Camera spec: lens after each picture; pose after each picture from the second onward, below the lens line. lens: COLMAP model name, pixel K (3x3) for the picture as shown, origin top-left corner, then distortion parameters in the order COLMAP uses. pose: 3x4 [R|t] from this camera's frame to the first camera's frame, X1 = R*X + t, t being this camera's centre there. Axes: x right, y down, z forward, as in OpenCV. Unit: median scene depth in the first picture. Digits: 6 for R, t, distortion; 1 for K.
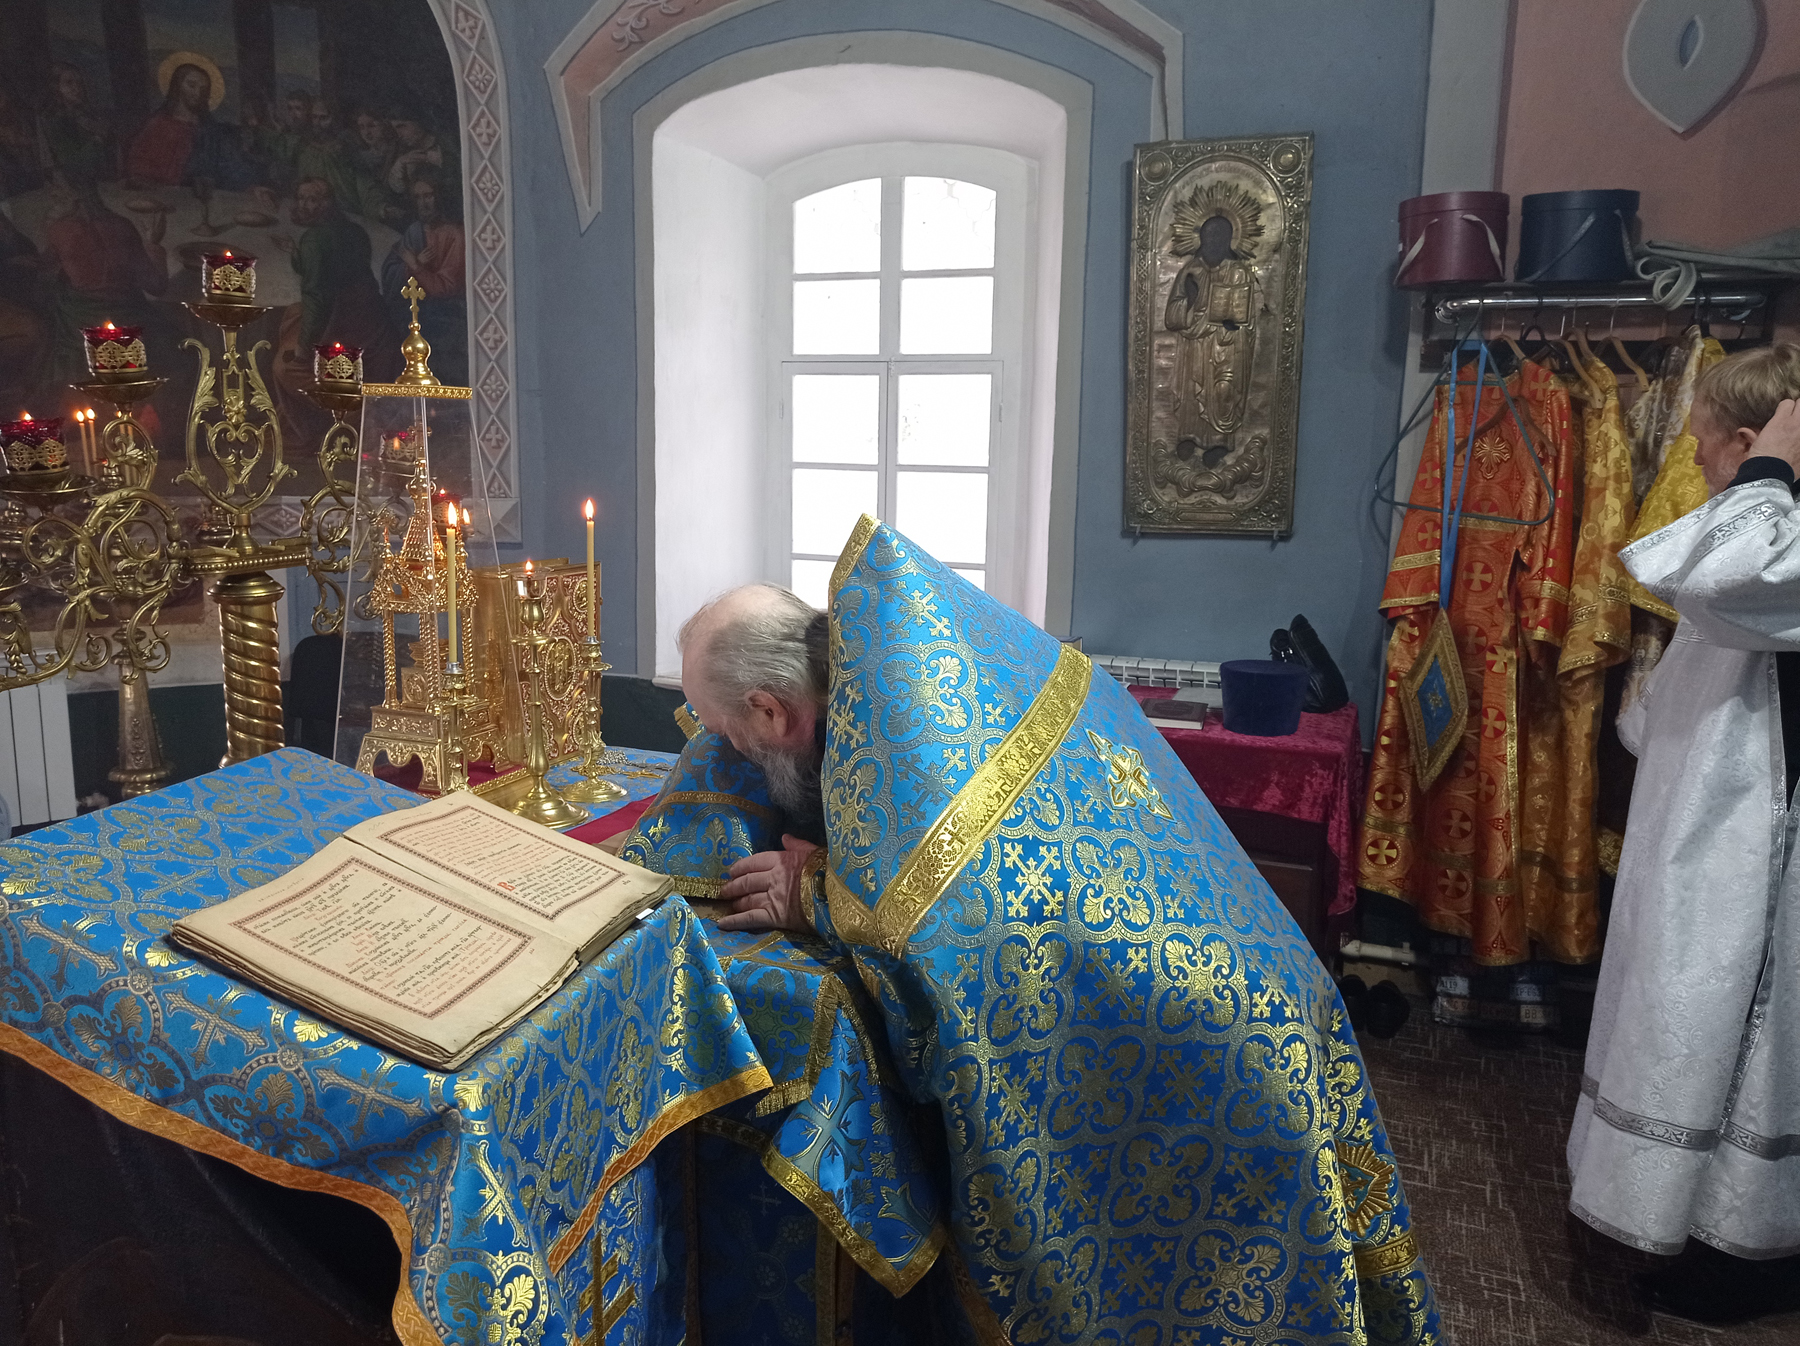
lens RADIAL K [[1354.7, 0, 890.3], [0, 1354.7, 677.3], [0, 0, 1]] dist [0.068685, -0.086032]
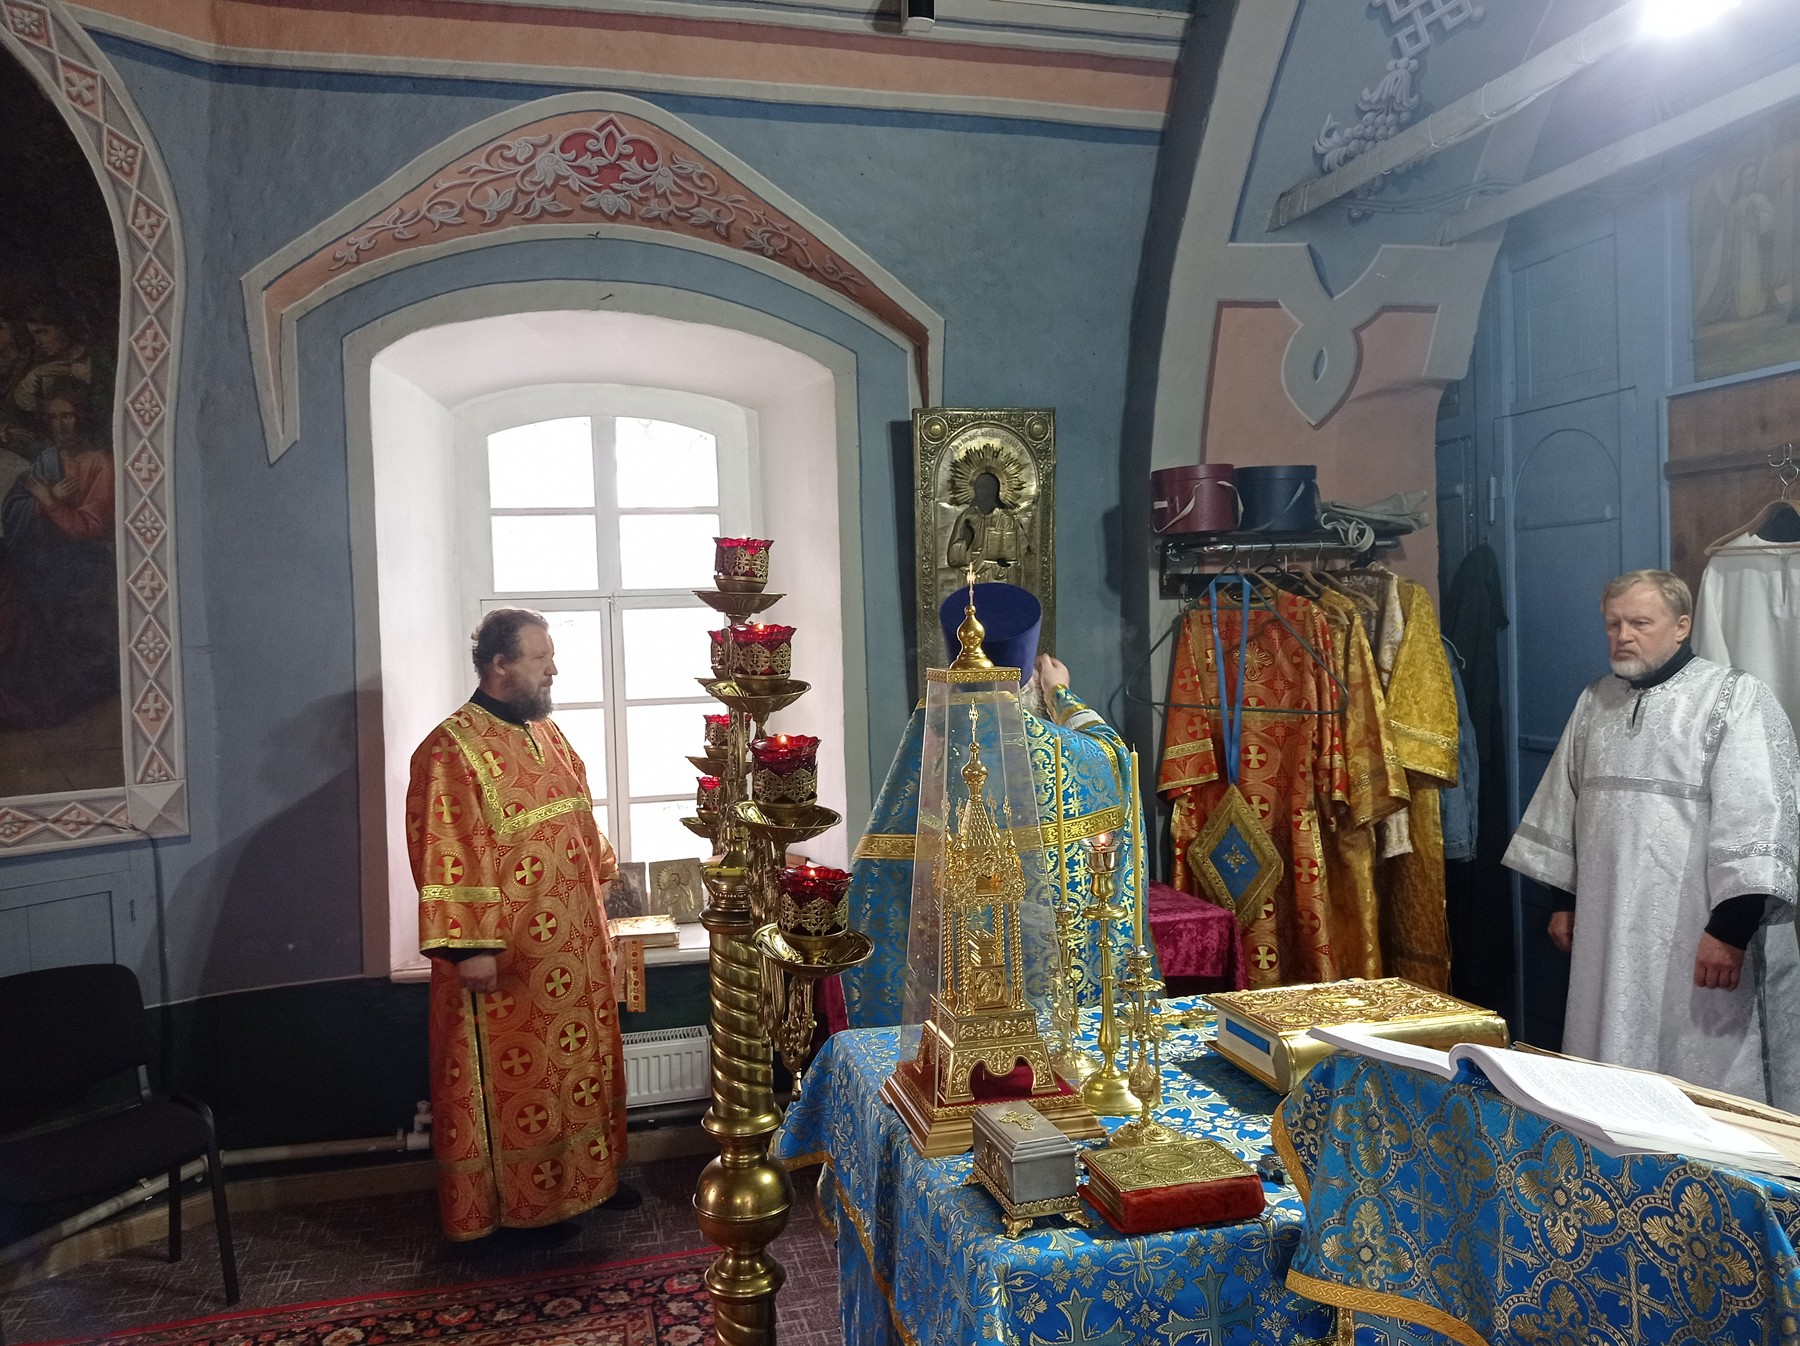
lens RADIAL K [[1354.7, 0, 889.0], [0, 1354.7, 668.0], [0, 0, 1]] dist [0.068685, -0.086032]
pose [[0.820803, -0.061728, 0.567867, -0.474682], [0.147176, 0.983433, -0.105829, -0.060565], [-0.551926, 0.170441, 0.816289, 0.126028]]
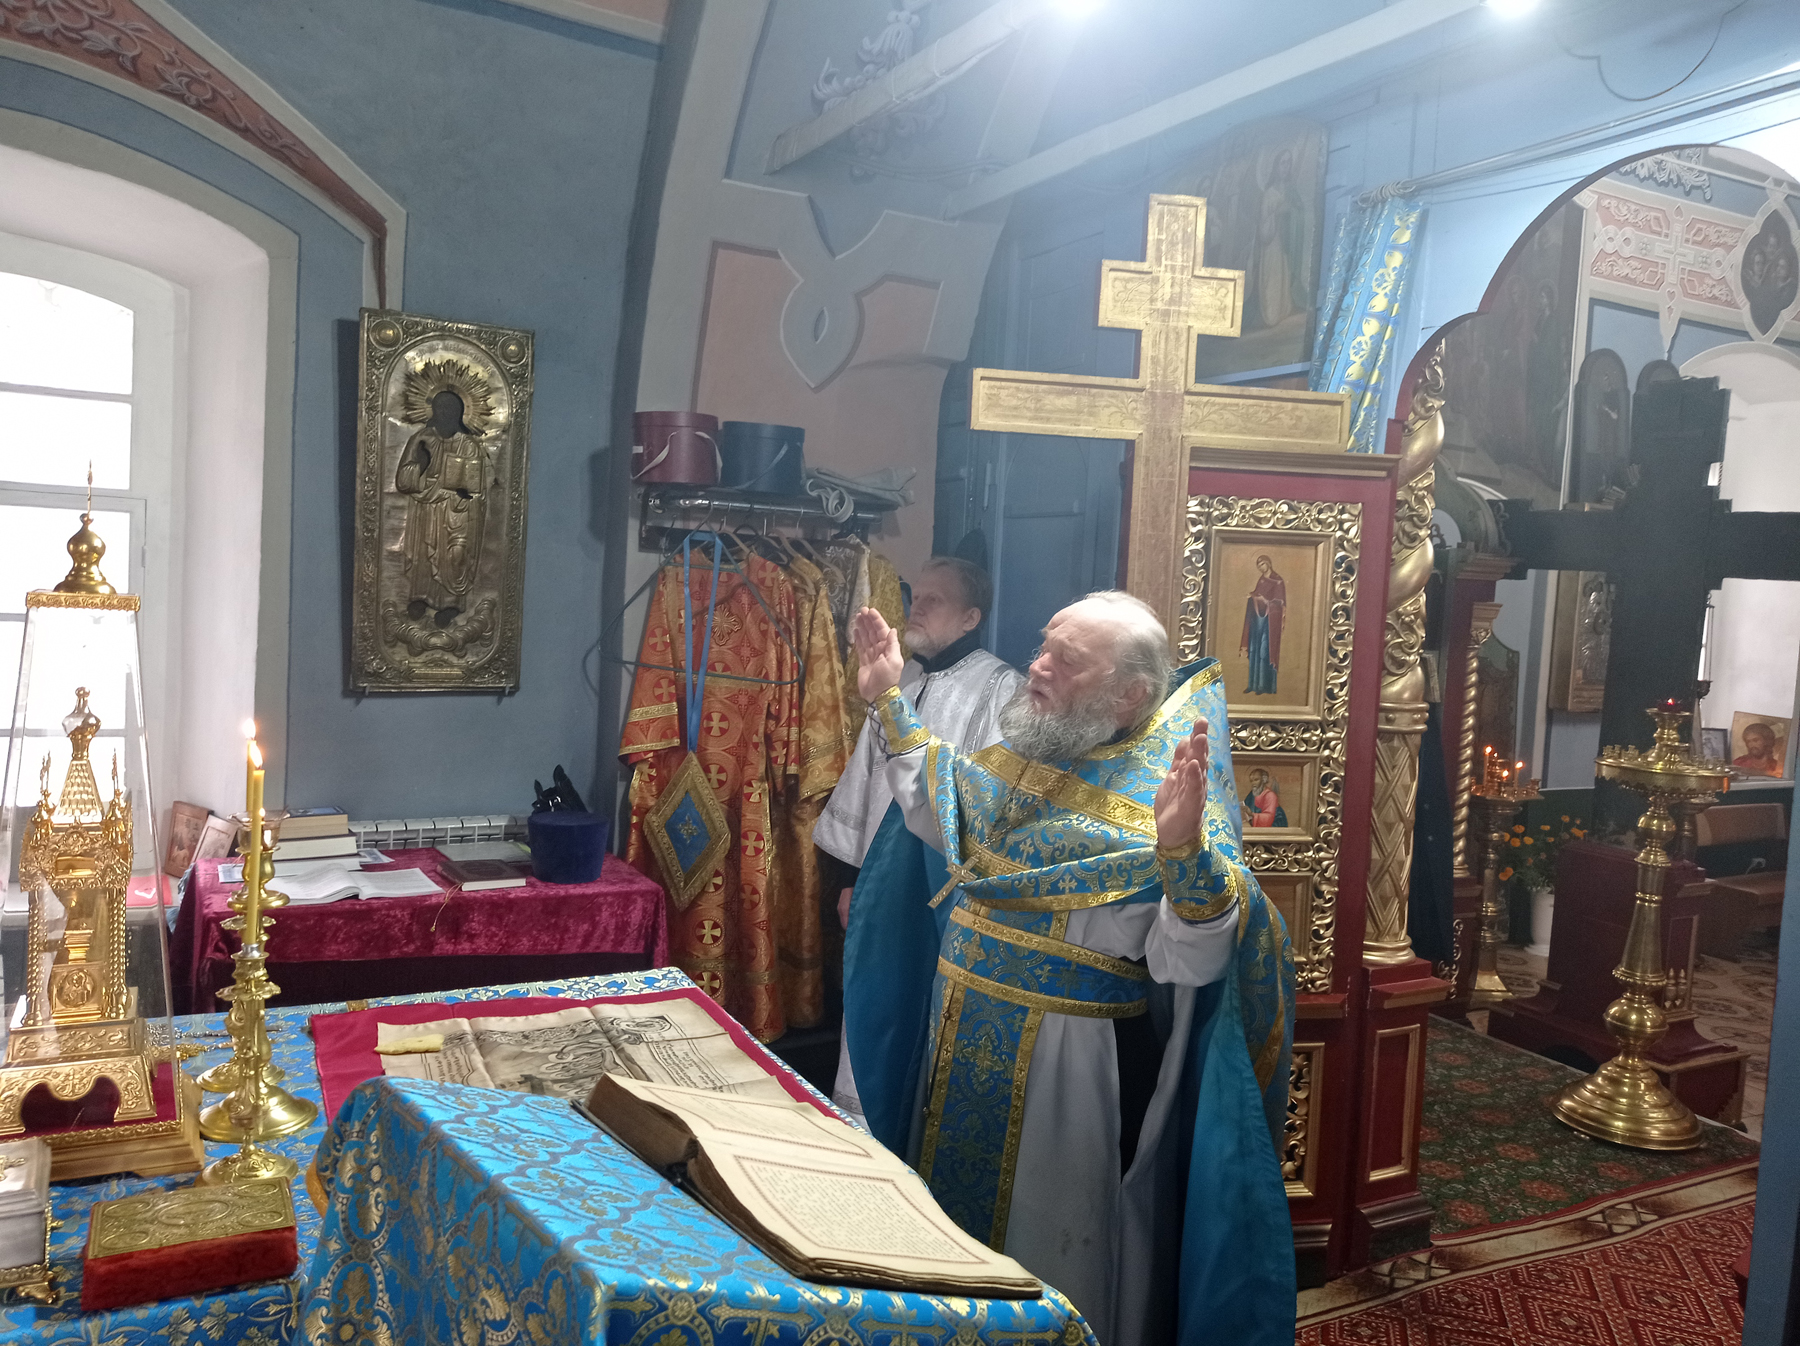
lens RADIAL K [[1354.7, 0, 895.2], [0, 1354.7, 674.1], [0, 0, 1]] dist [0.068685, -0.086032]
pose [[0.654415, -0.030550, 0.755518, -0.319131], [0.090848, 0.995122, -0.038452, -0.048888], [-0.750658, 0.093801, 0.653999, 0.078213]]
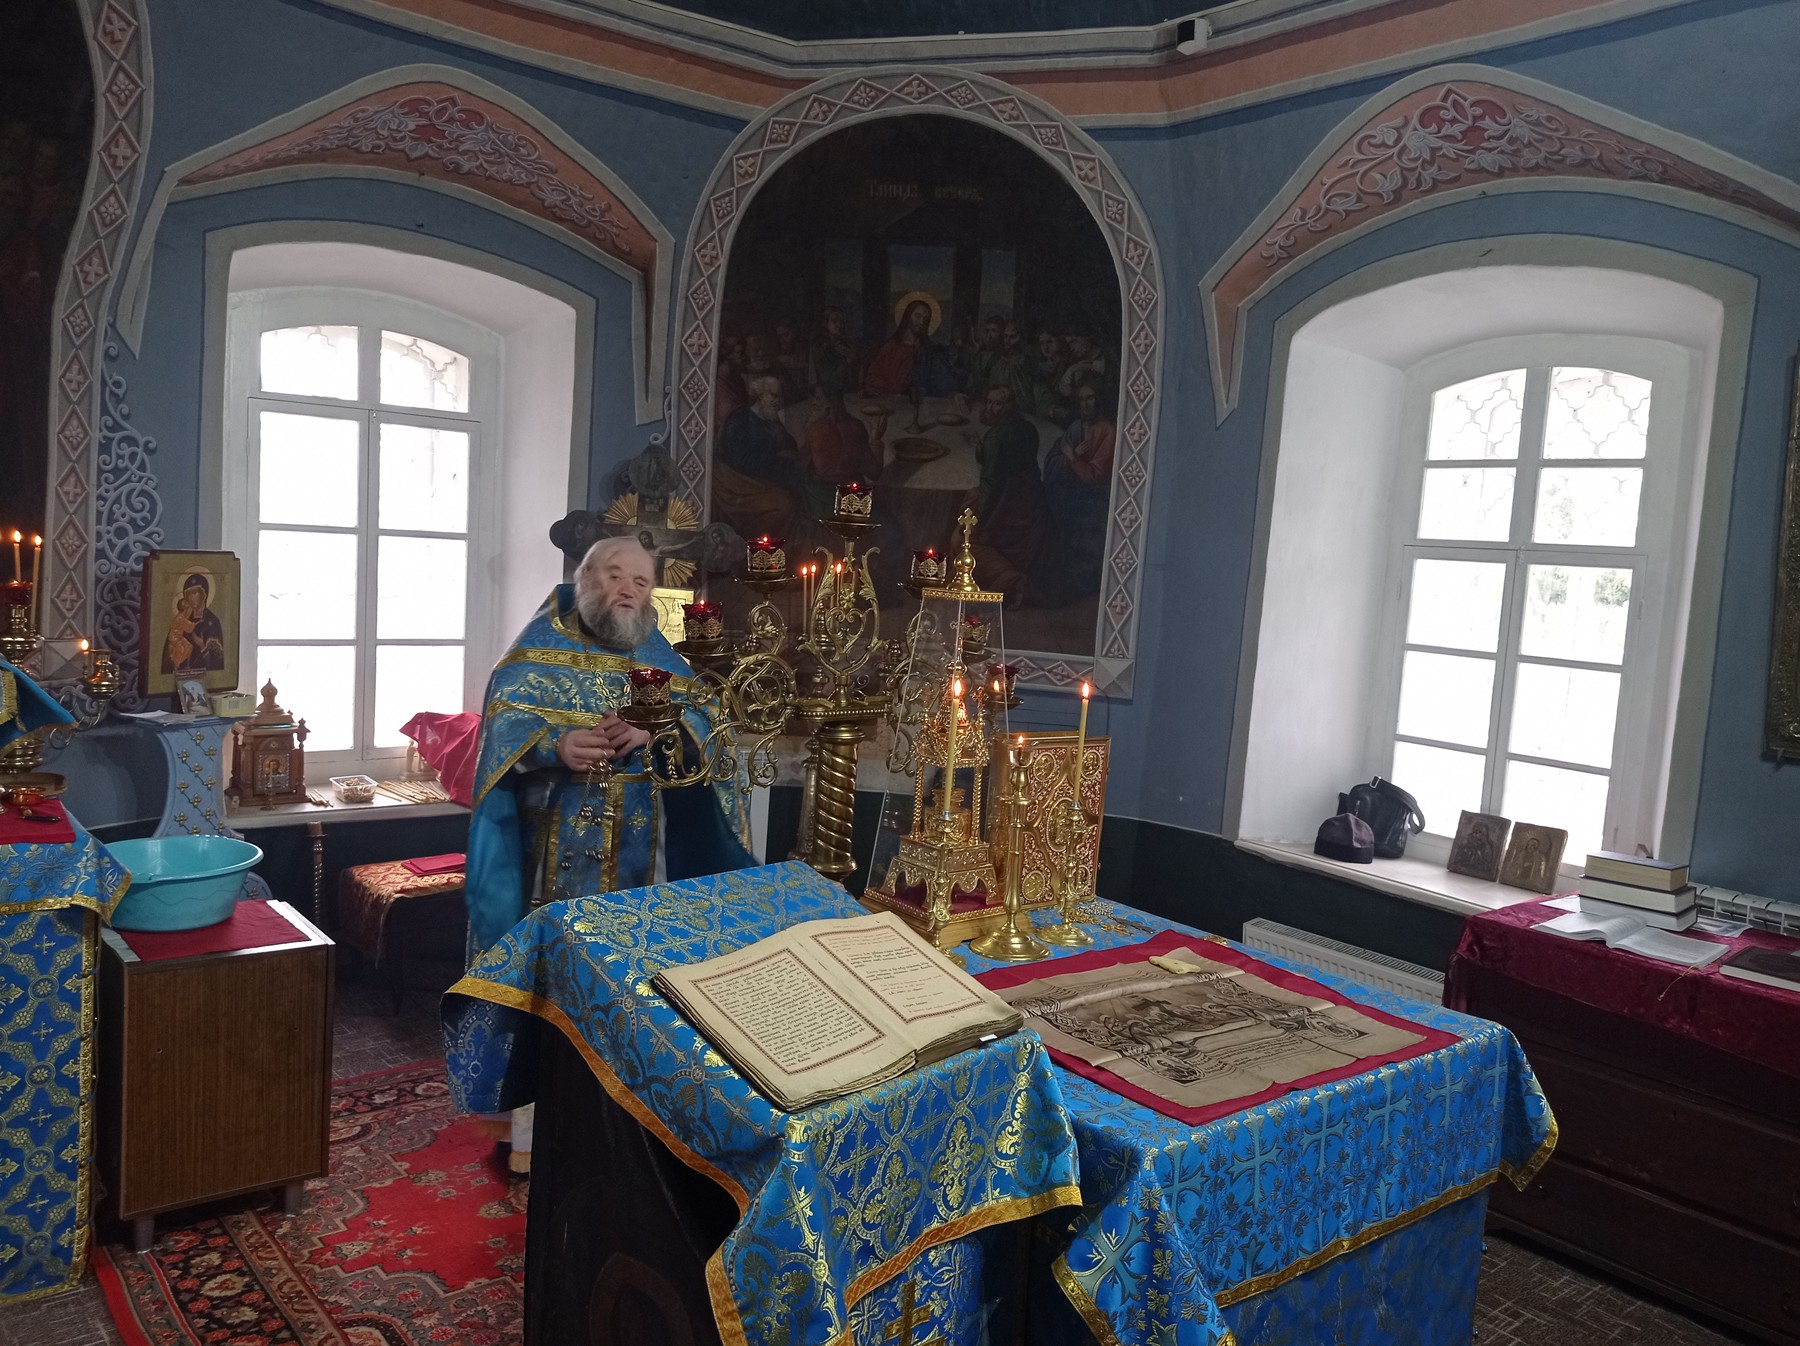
lens RADIAL K [[1354.7, 0, 888.9], [0, 1354.7, 668.1], [0, 0, 1]] dist [0.068685, -0.086032]
pose [[0.870577, 0.082870, -0.485004, 0.107227], [-0.135643, 0.987940, -0.074674, -0.019052], [0.472967, 0.130797, 0.871318, -0.062177]]
